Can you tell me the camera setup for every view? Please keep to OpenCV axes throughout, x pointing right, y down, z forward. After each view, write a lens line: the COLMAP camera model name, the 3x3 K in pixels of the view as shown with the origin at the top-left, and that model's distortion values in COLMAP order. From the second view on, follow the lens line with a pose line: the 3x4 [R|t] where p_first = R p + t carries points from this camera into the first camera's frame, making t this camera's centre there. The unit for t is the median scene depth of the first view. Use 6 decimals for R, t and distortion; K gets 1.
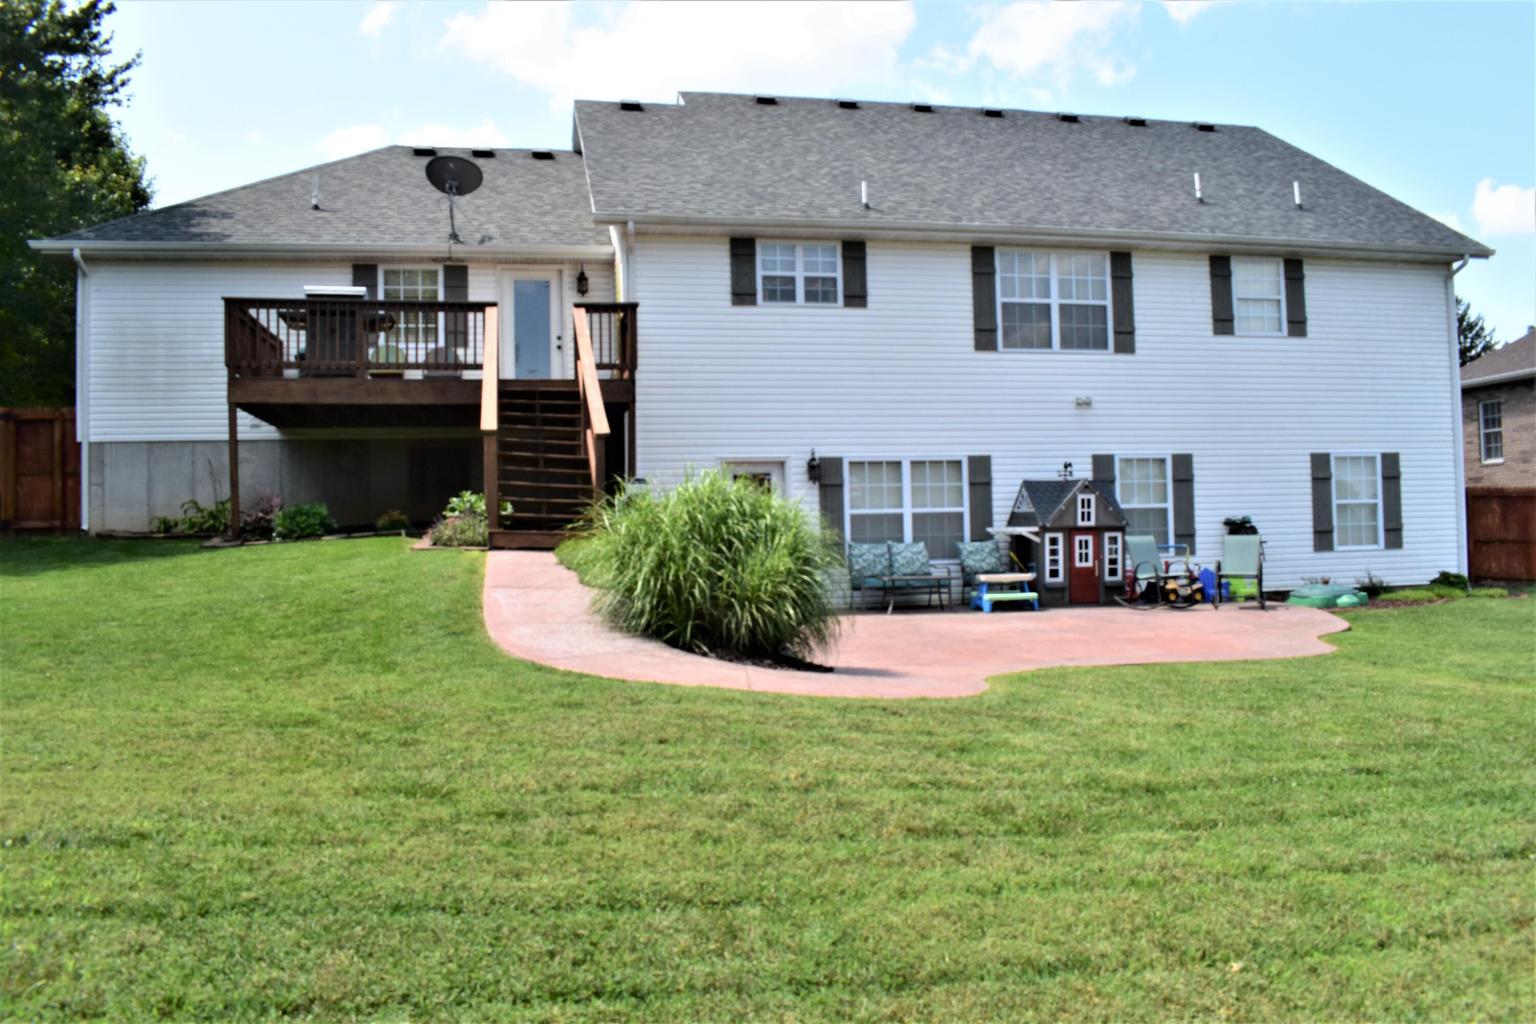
lens RADIAL K [[1205.4, 0, 766.3], [0, 1205.4, 508.1], [0, 0, 1]] dist [-0.099228, 0.022455]
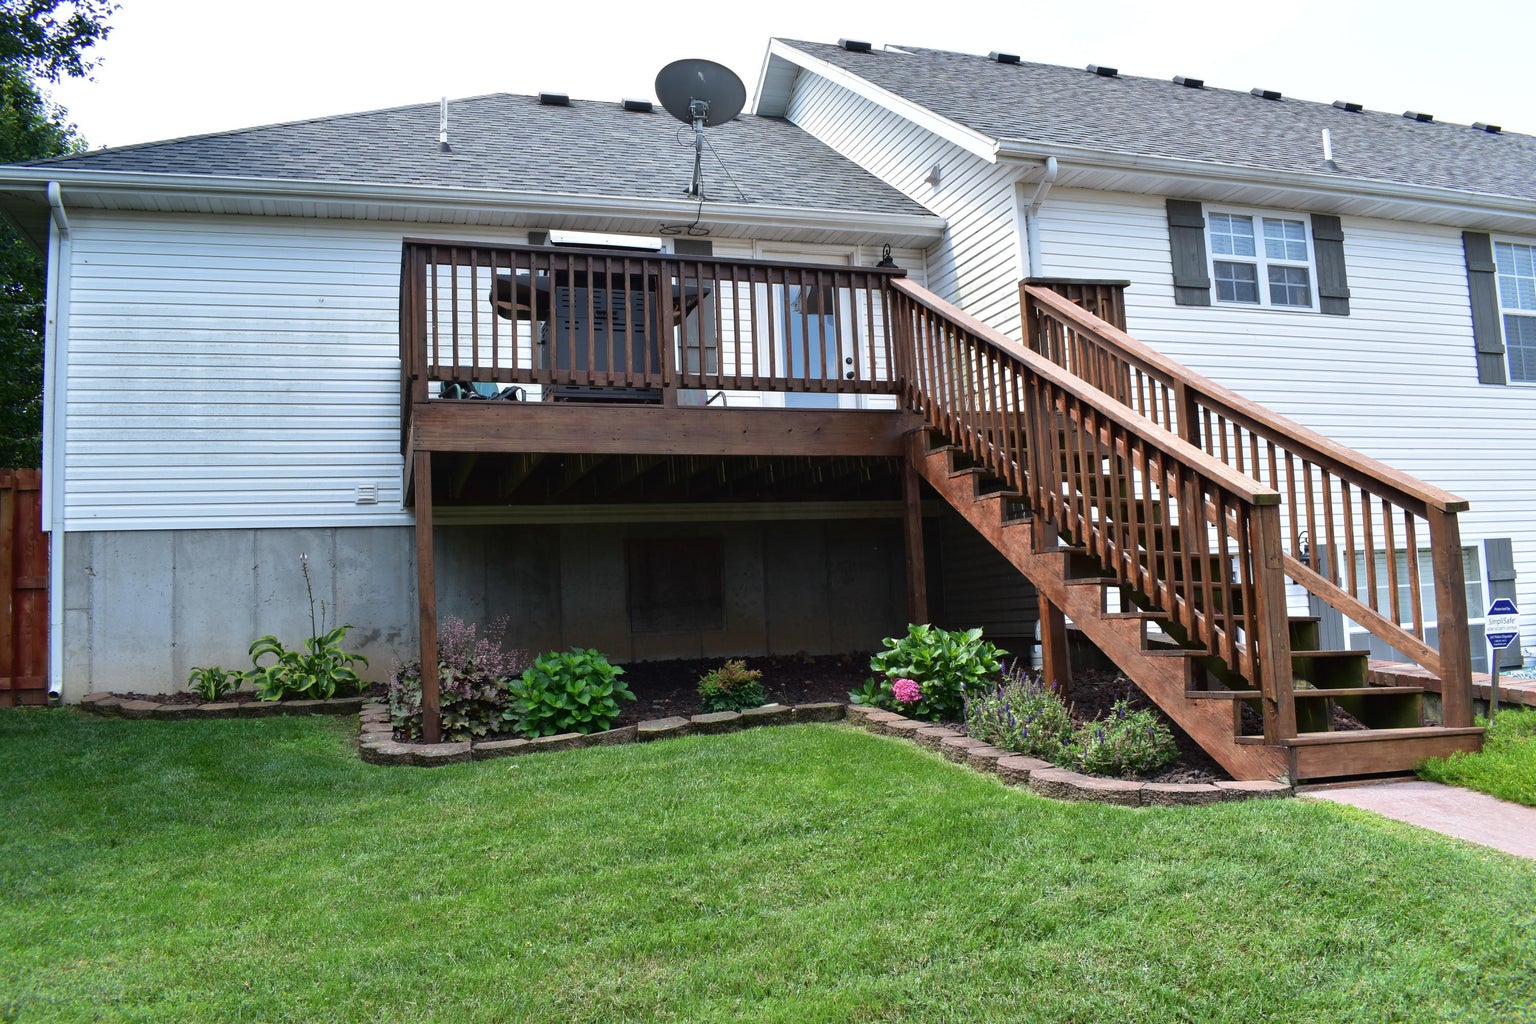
lens RADIAL K [[1205.4, 0, 771.5], [0, 1205.4, 509.5], [0, 0, 1]] dist [-0.099228, 0.022455]
pose [[0.994024, -0.009887, 0.108713, -0.299864], [0.017550, 0.997409, -0.069761, -0.022405], [-0.107741, 0.071252, 0.991622, 0.407404]]
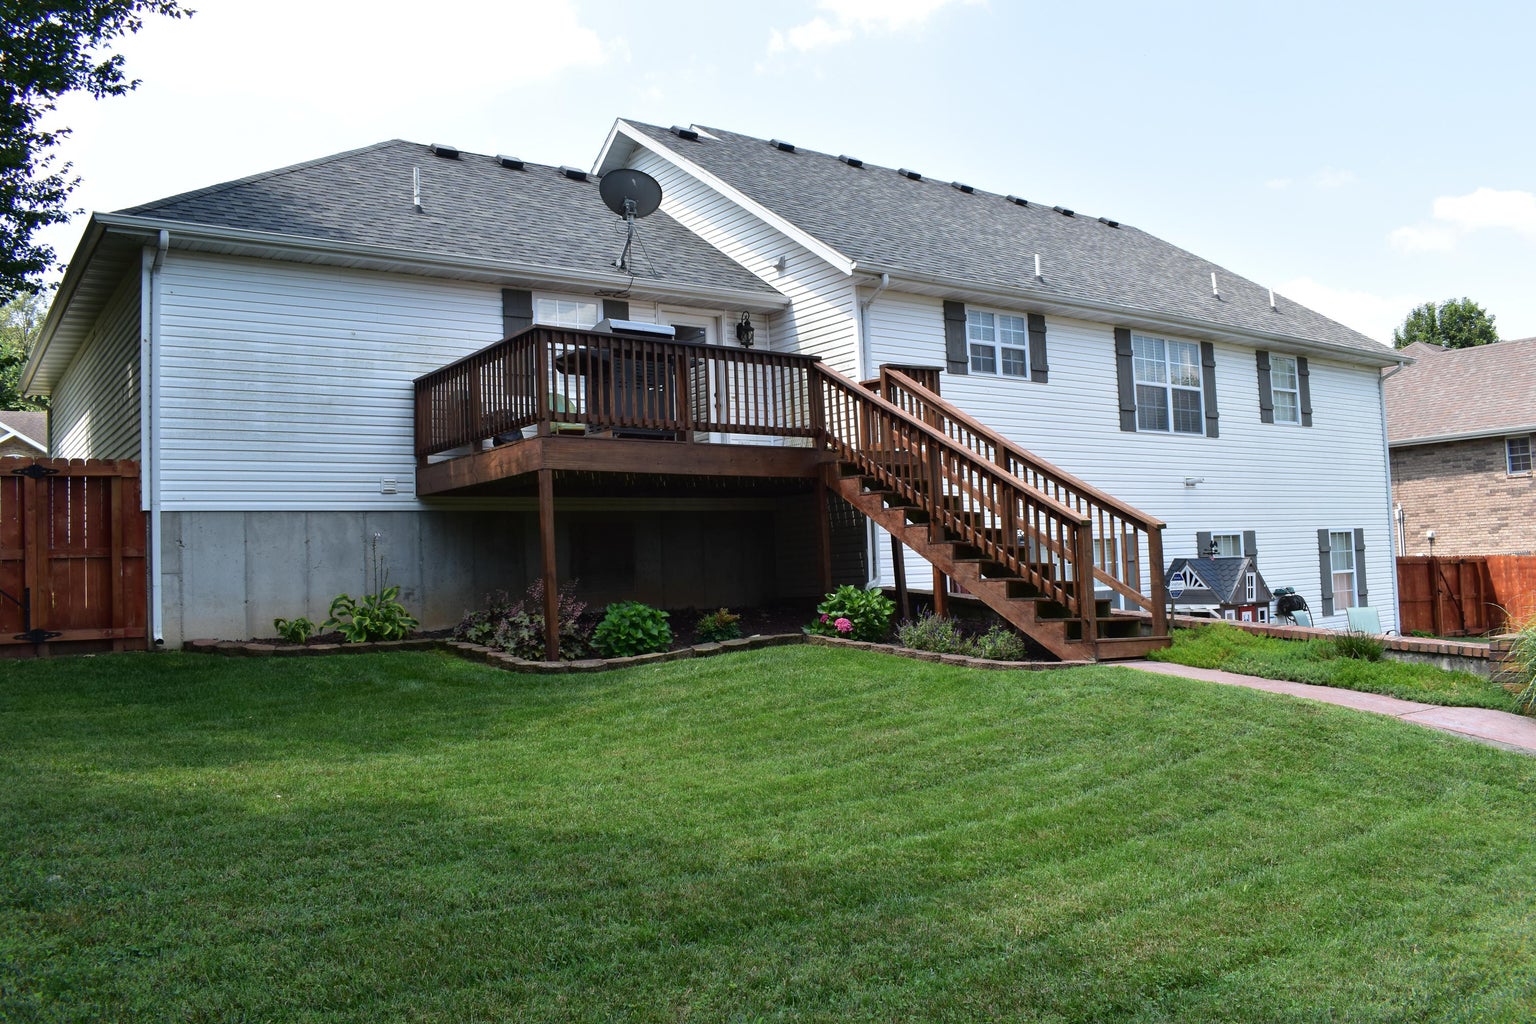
lens RADIAL K [[1205.4, 0, 773.4], [0, 1205.4, 511.1], [0, 0, 1]] dist [-0.099228, 0.022455]
pose [[0.905462, 0.009765, 0.424314, -0.531413], [0.007648, 0.999198, -0.039316, -0.026292], [-0.424358, 0.038844, 0.904661, 0.217227]]
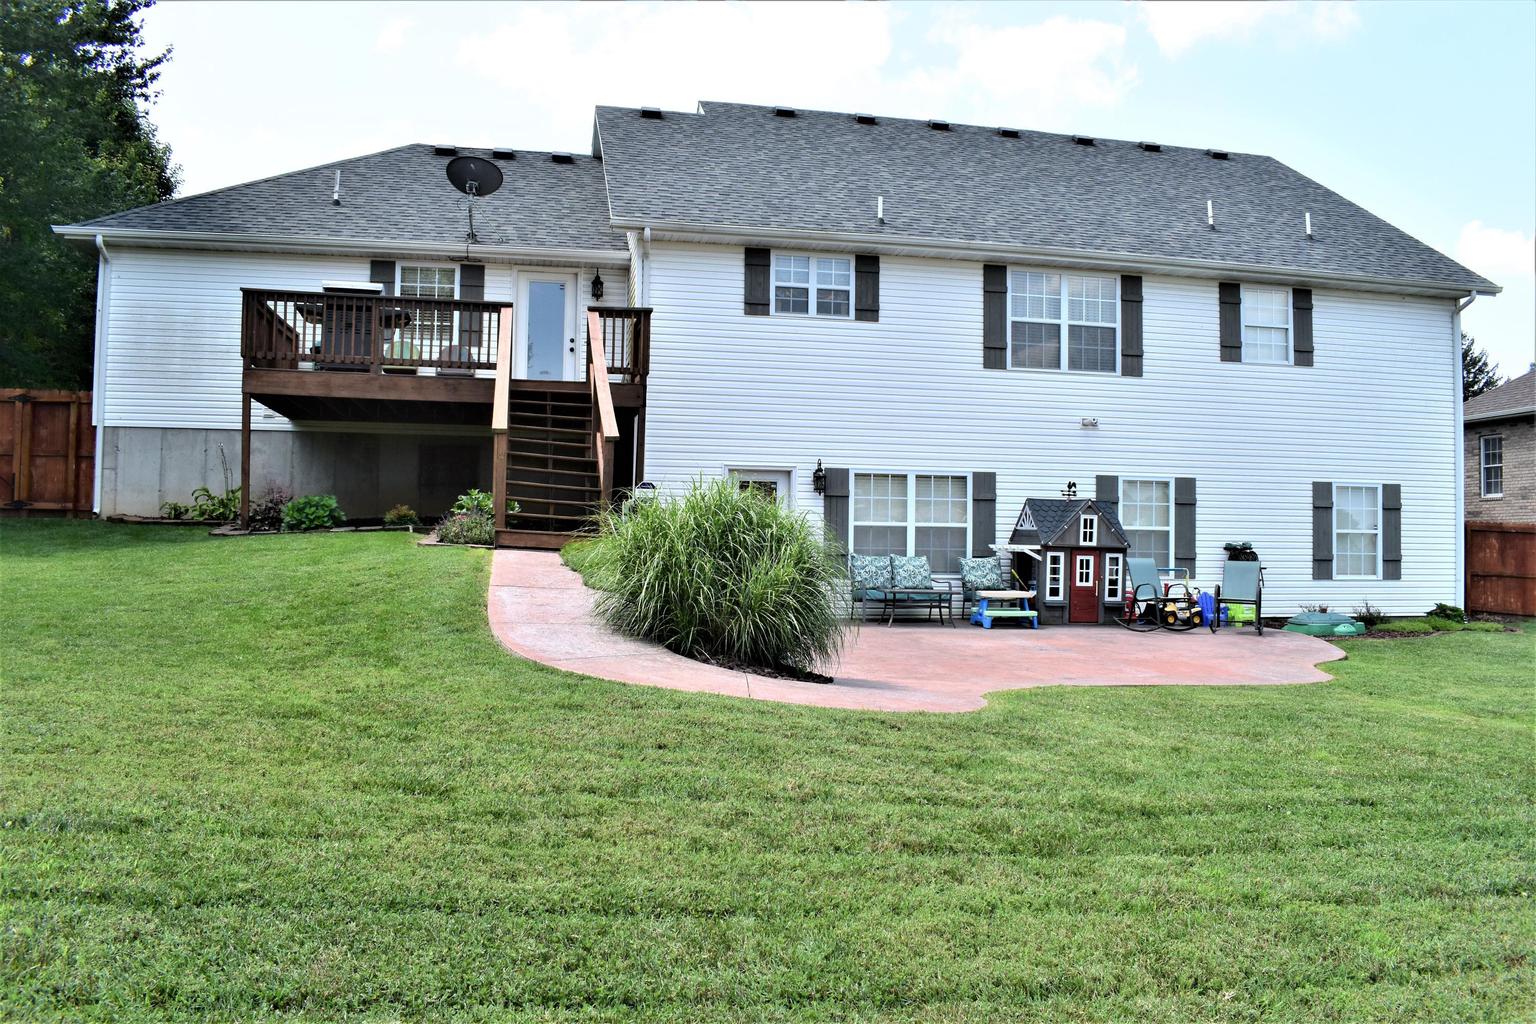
lens RADIAL K [[1205.4, 0, 769.8], [0, 1205.4, 514.6], [0, 0, 1]] dist [-0.099228, 0.022455]
pose [[0.999296, 0.037086, -0.005655, 0.004418], [-0.037111, 0.999301, -0.004472, 0.002710], [0.005485, 0.004679, 0.999974, -0.008140]]
